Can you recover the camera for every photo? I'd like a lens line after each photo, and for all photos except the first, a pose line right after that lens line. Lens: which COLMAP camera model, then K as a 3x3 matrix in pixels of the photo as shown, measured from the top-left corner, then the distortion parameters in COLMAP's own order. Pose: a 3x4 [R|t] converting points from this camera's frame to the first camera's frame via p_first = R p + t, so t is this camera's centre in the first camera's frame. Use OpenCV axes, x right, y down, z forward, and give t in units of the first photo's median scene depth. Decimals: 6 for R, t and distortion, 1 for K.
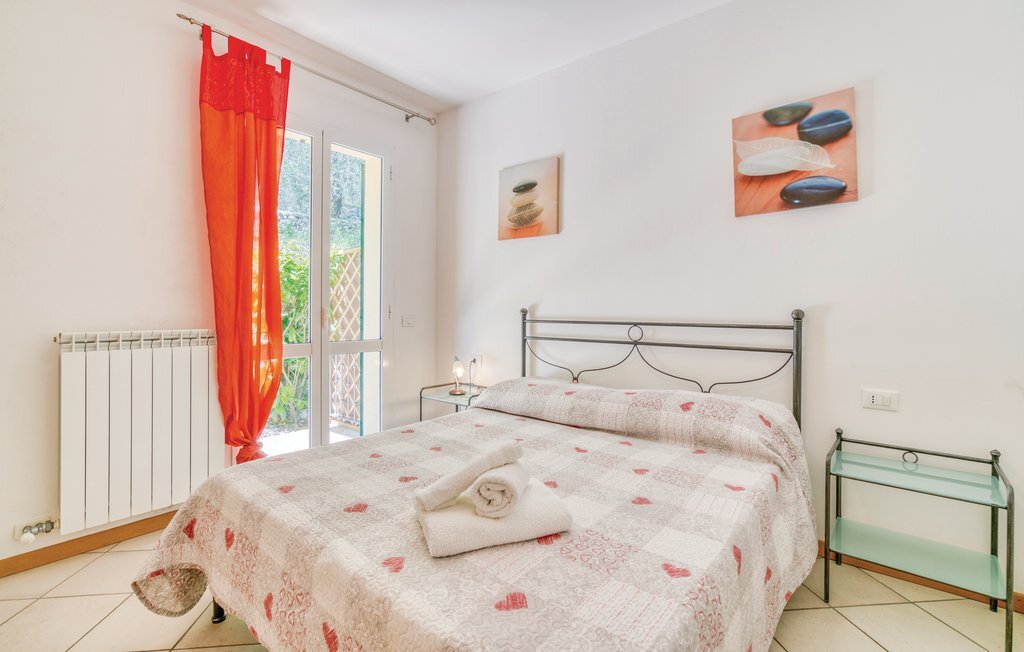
lens RADIAL K [[468.3, 0, 510.7], [0, 468.3, 322.0], [0, 0, 1]] dist [-0.001919, 0.000476]
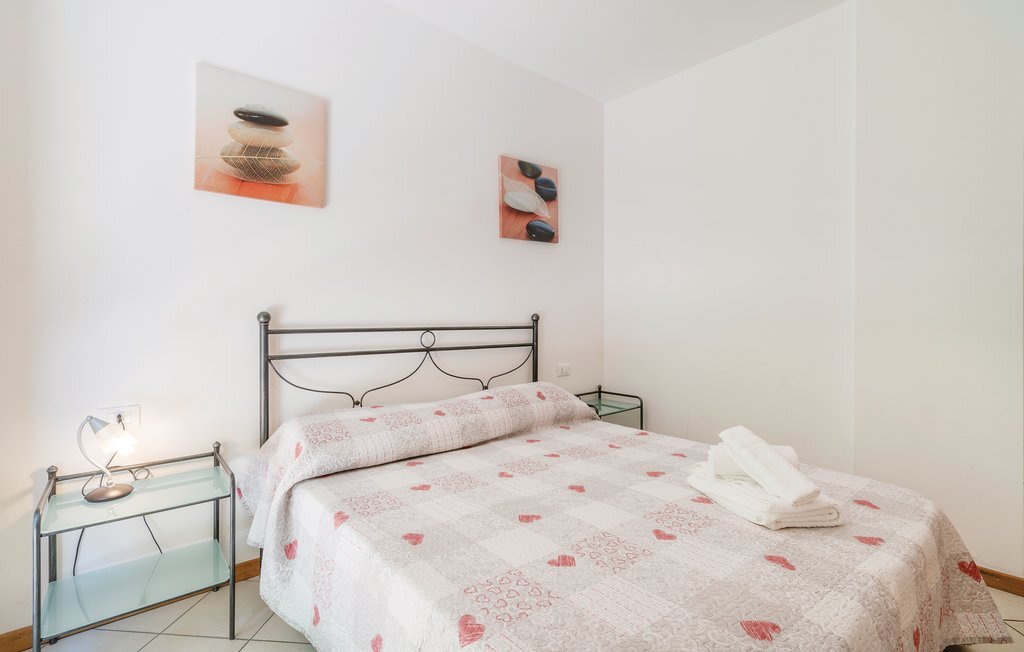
lens RADIAL K [[457.5, 0, 510.8], [0, 457.5, 327.9], [0, 0, 1]] dist [-0.002873, -0.000021]
pose [[0.198394, -0.030480, 0.979648, -0.692346], [0.025699, 0.999334, 0.025888, -0.020920], [-0.979785, 0.020040, 0.199045, 0.758417]]
